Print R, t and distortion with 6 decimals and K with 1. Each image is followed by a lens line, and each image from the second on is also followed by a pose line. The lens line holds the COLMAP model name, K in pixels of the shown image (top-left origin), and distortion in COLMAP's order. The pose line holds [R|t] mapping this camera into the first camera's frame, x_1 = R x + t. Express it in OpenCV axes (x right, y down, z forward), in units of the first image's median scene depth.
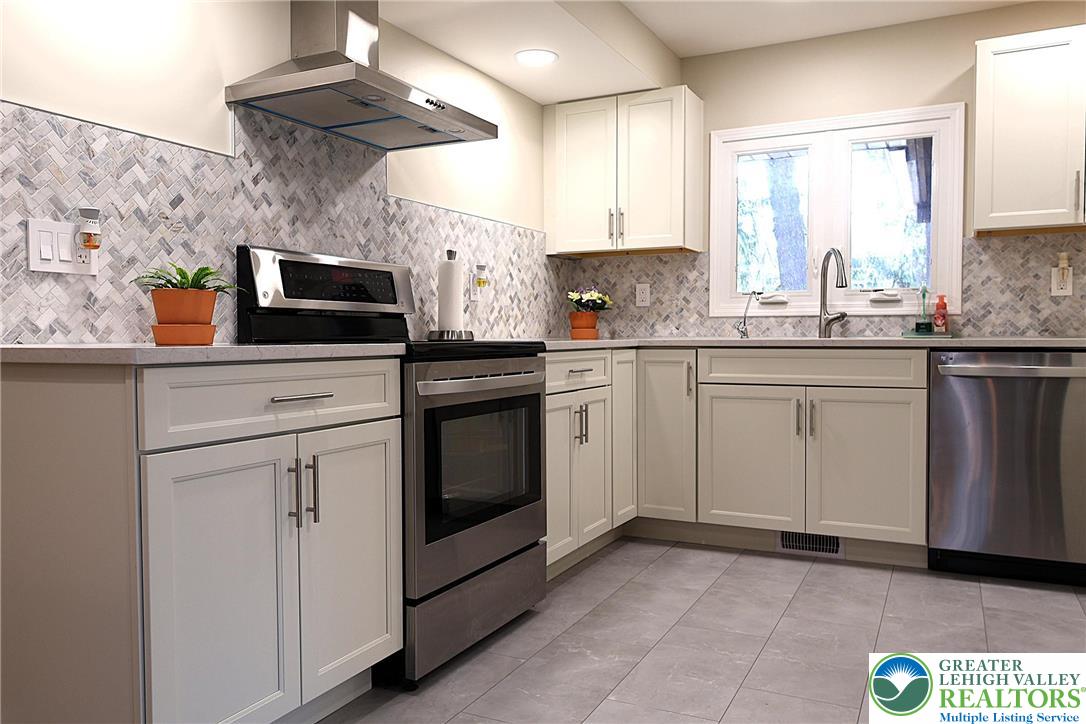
lens RADIAL K [[813.6, 0, 543.0], [0, 813.6, 362.0], [0, 0, 1]] dist [-0.002698, 0.003699]
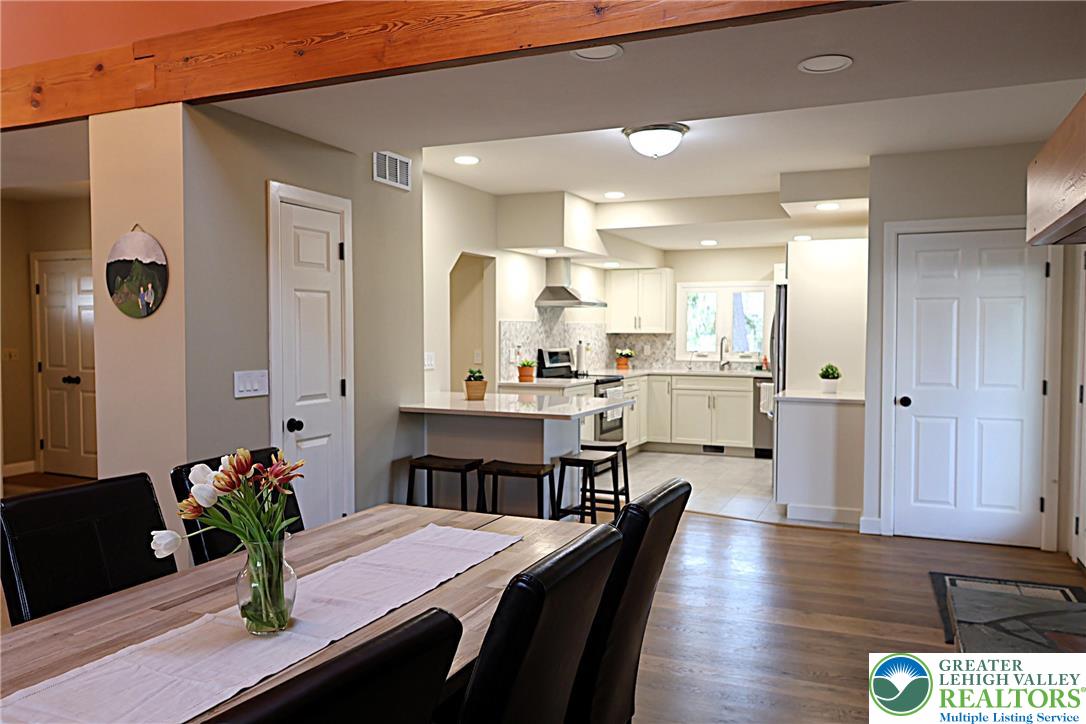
lens RADIAL K [[813.6, 0, 543.0], [0, 813.6, 362.0], [0, 0, 1]] dist [-0.002698, 0.003699]
pose [[0.998669, 0.004899, 0.051352, -0.357019], [-0.005053, 0.999983, 0.002870, -0.066368], [-0.051337, -0.003125, 0.998677, -1.585767]]
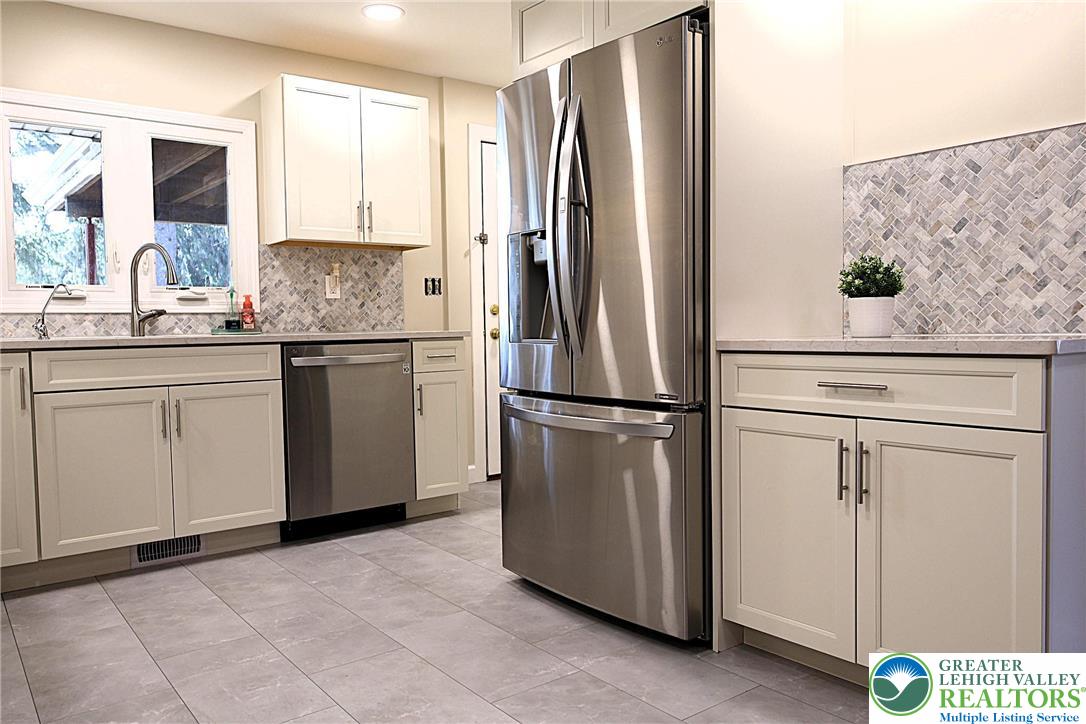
lens RADIAL K [[813.6, 0, 543.0], [0, 813.6, 362.0], [0, 0, 1]] dist [-0.002698, 0.003699]
pose [[0.435043, -0.044577, 0.899306, -0.330840], [0.045530, 0.998585, 0.027473, -0.004576], [-0.899258, 0.028994, 0.436457, 0.173986]]
